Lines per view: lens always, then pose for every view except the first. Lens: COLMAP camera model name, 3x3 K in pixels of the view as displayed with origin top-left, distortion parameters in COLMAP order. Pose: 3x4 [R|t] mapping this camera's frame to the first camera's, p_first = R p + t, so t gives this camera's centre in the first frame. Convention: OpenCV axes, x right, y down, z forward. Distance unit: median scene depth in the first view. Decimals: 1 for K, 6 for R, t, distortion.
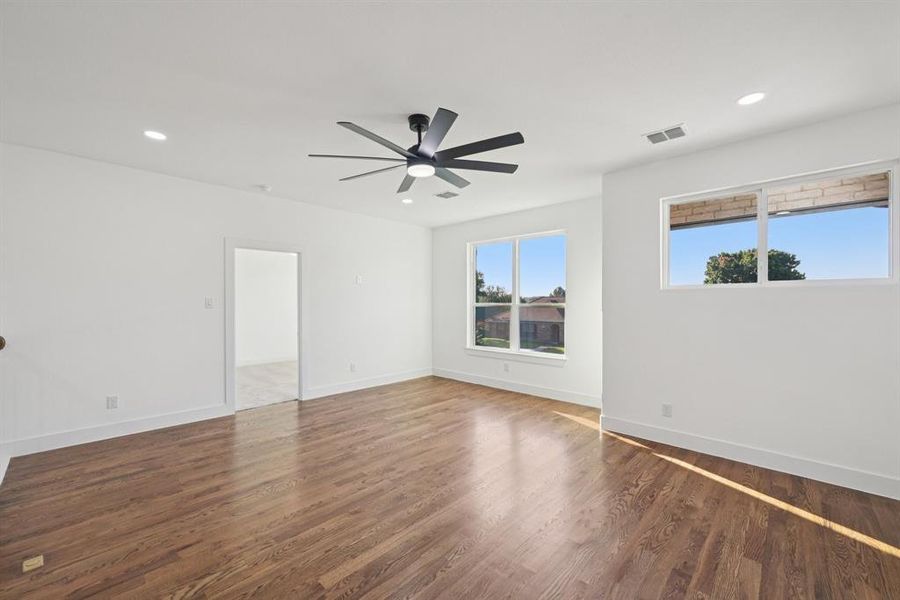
lens RADIAL K [[365.4, 0, 454.0], [0, 365.4, 288.2], [0, 0, 1]] dist [-0.009655, 0.000195]
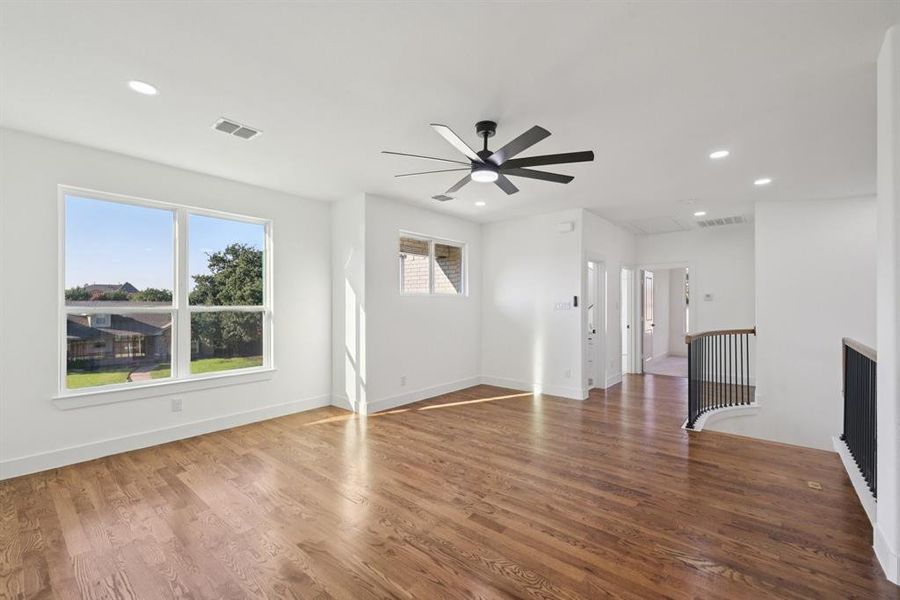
lens RADIAL K [[381.9, 0, 447.5], [0, 381.9, 305.1], [0, 0, 1]] dist [0.002197, 0.000212]
pose [[-0.051122, -0.007052, 0.998668, -0.904113], [-0.040623, 0.999162, 0.004976, 0.026586], [-0.997866, -0.040315, -0.051366, 0.916645]]
